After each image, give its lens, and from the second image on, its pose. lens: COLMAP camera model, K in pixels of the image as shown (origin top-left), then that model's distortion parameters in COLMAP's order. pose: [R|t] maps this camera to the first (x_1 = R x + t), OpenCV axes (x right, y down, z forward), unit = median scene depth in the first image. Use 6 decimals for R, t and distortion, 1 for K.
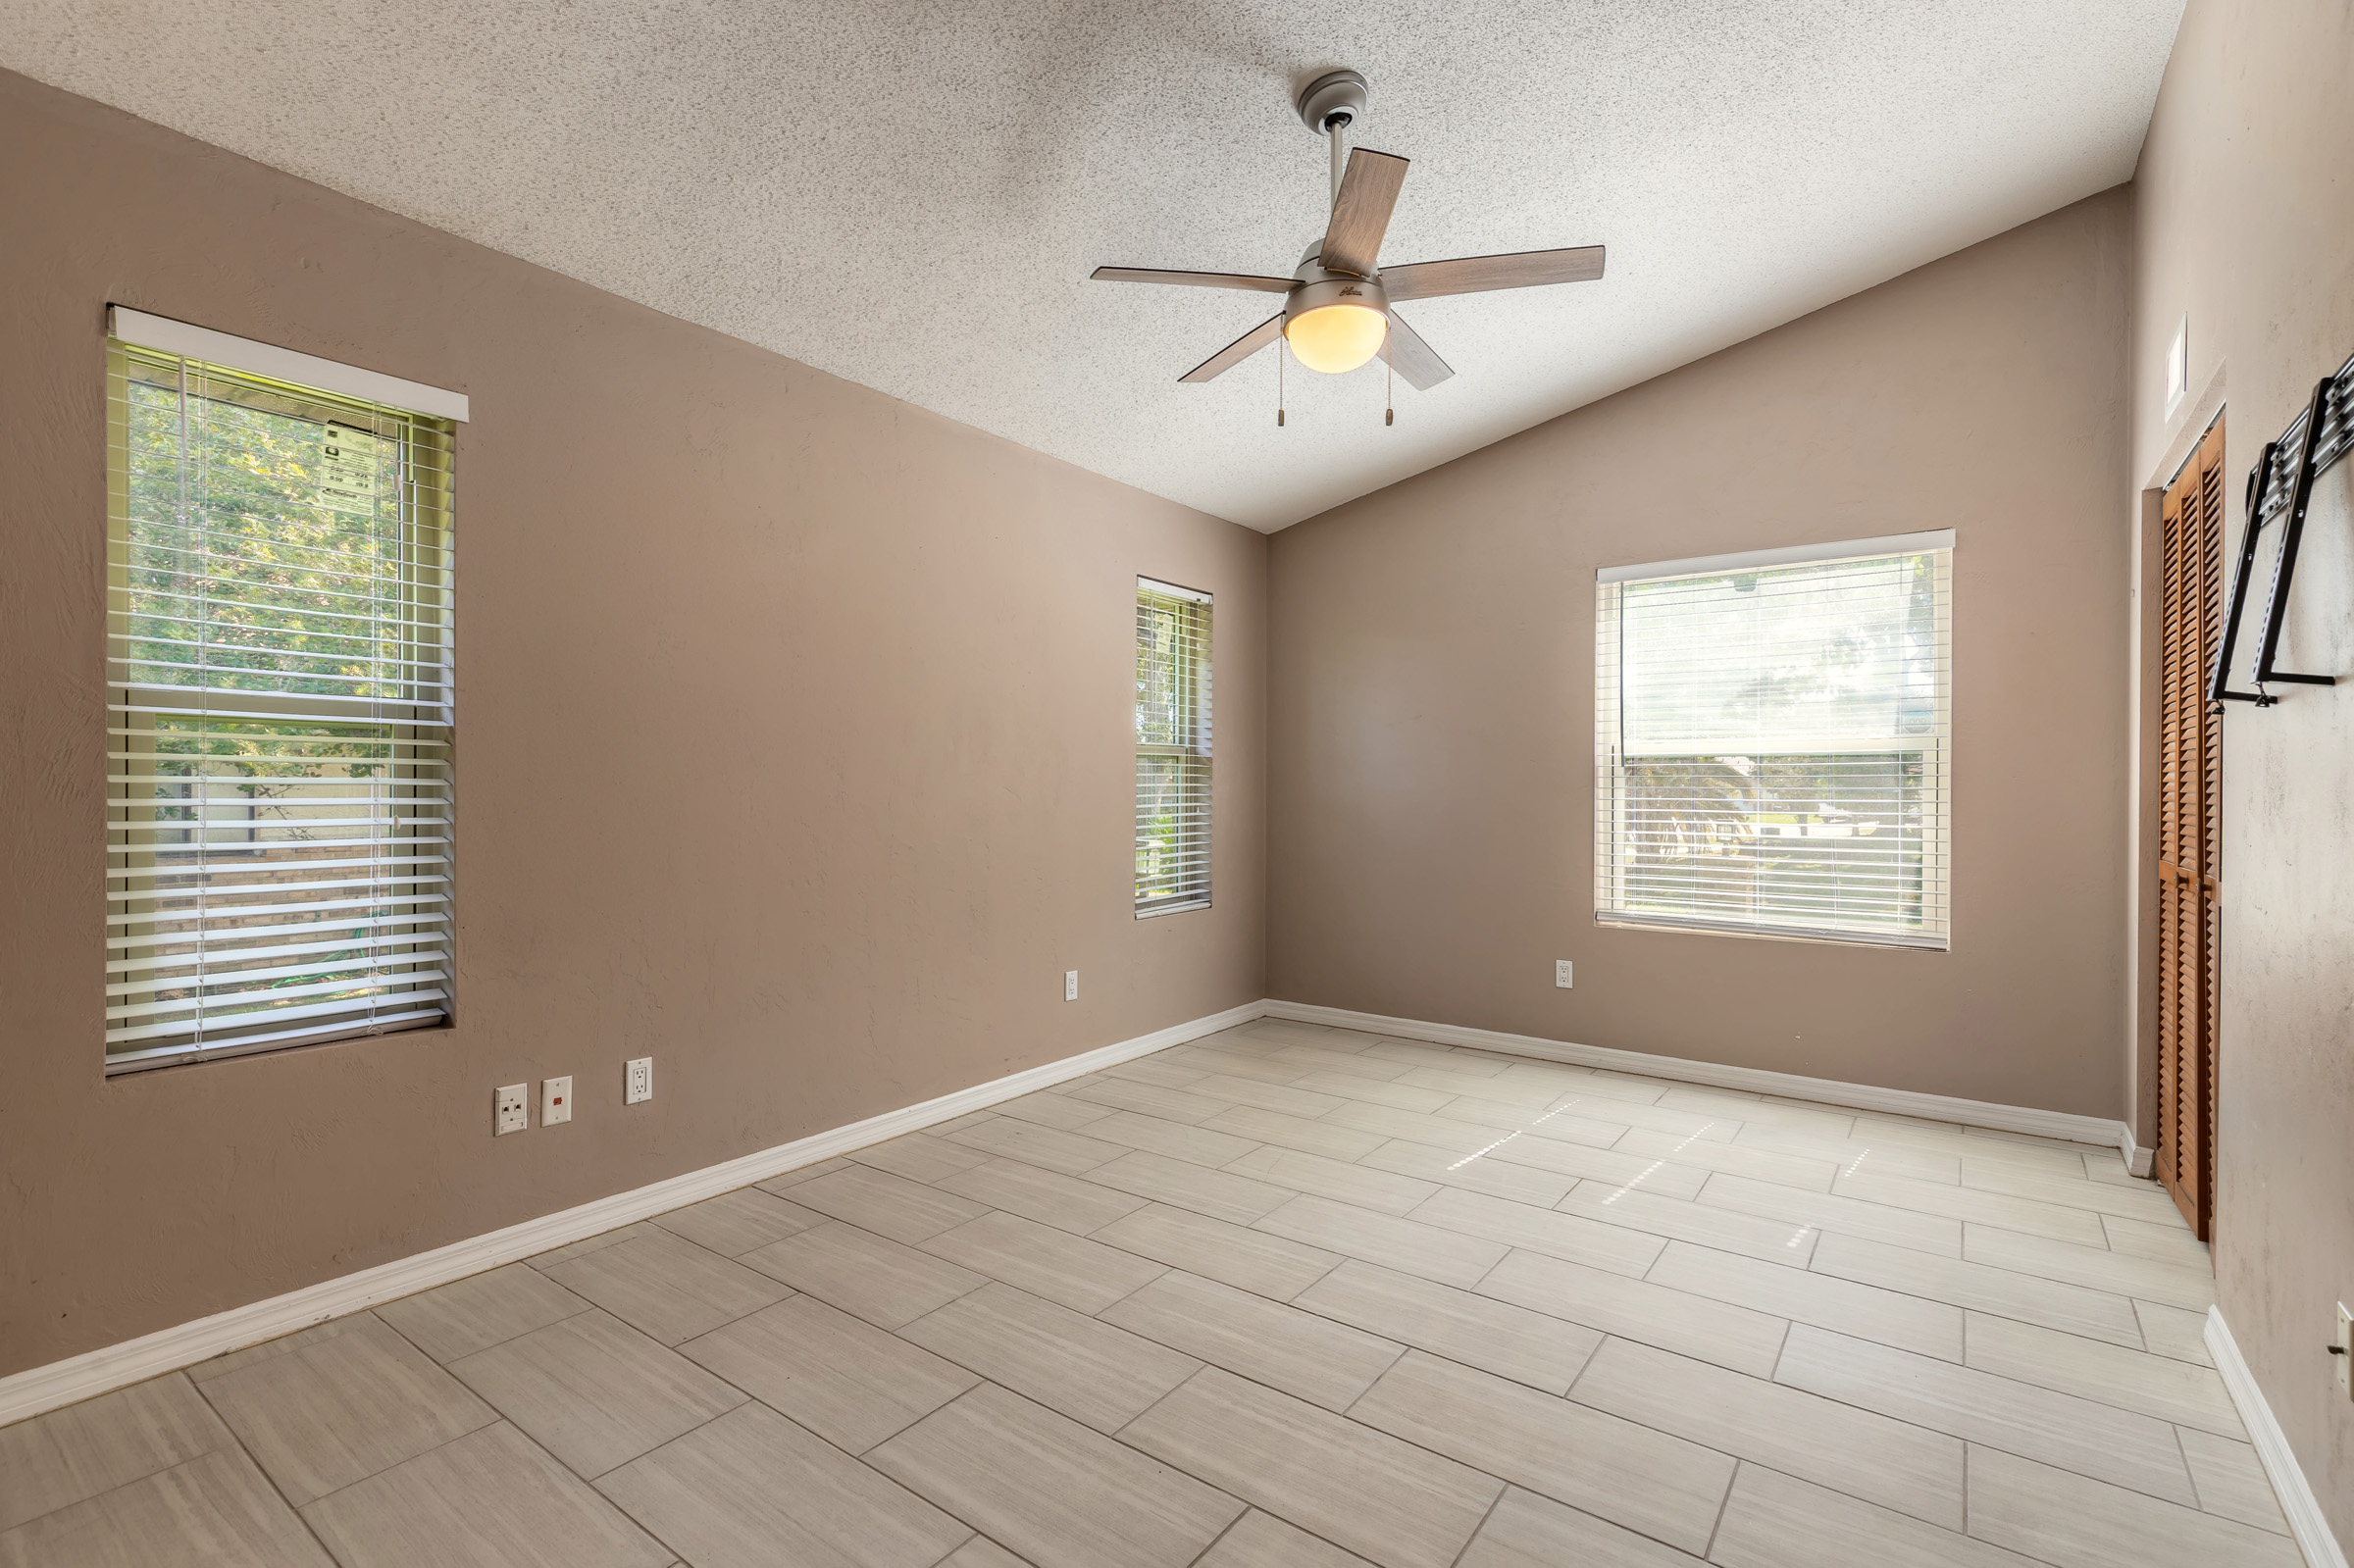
lens RADIAL K [[1059.6, 0, 1179.2], [0, 1059.6, 789.7], [0, 0, 1]] dist [0.002572, -0.000019]
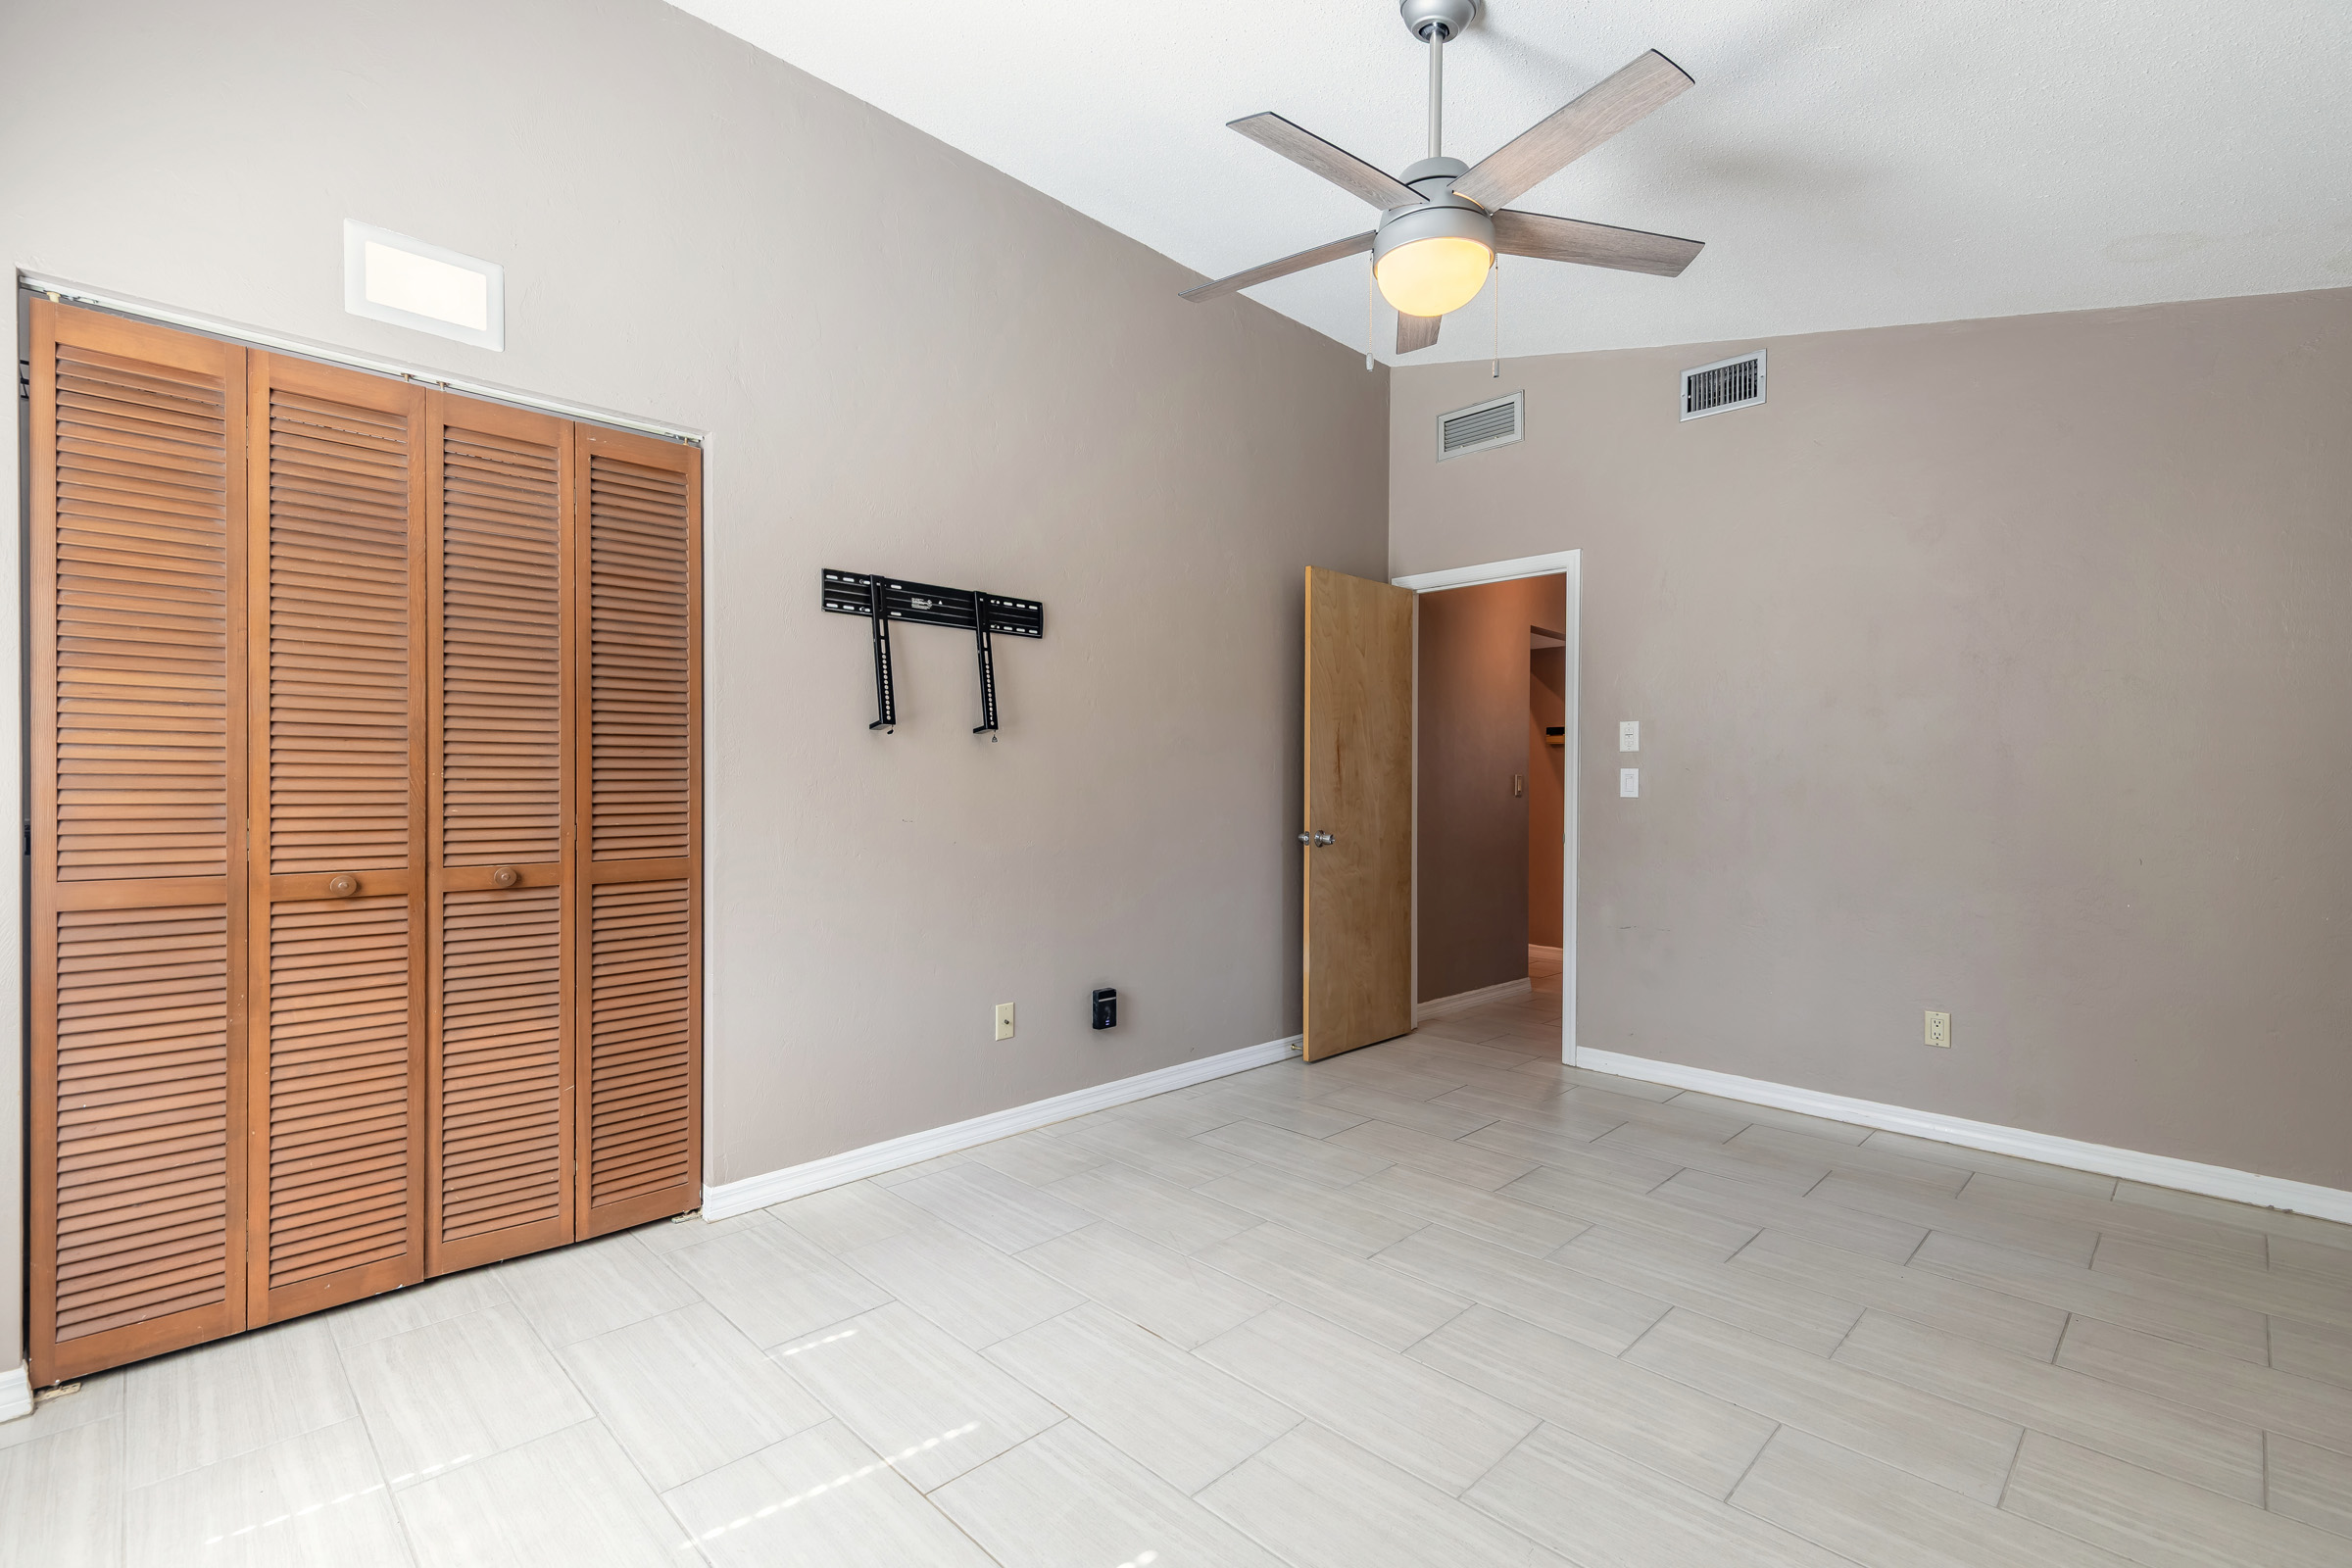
lens RADIAL K [[1058.8, 0, 1175.1], [0, 1058.8, 786.7], [0, 0, 1]] dist [0.002572, -0.000019]
pose [[-0.987875, -0.008194, 0.155033, 0.234844], [-0.007879, 0.999965, 0.002652, 0.001883], [-0.155050, 0.001398, -0.987906, 2.057176]]
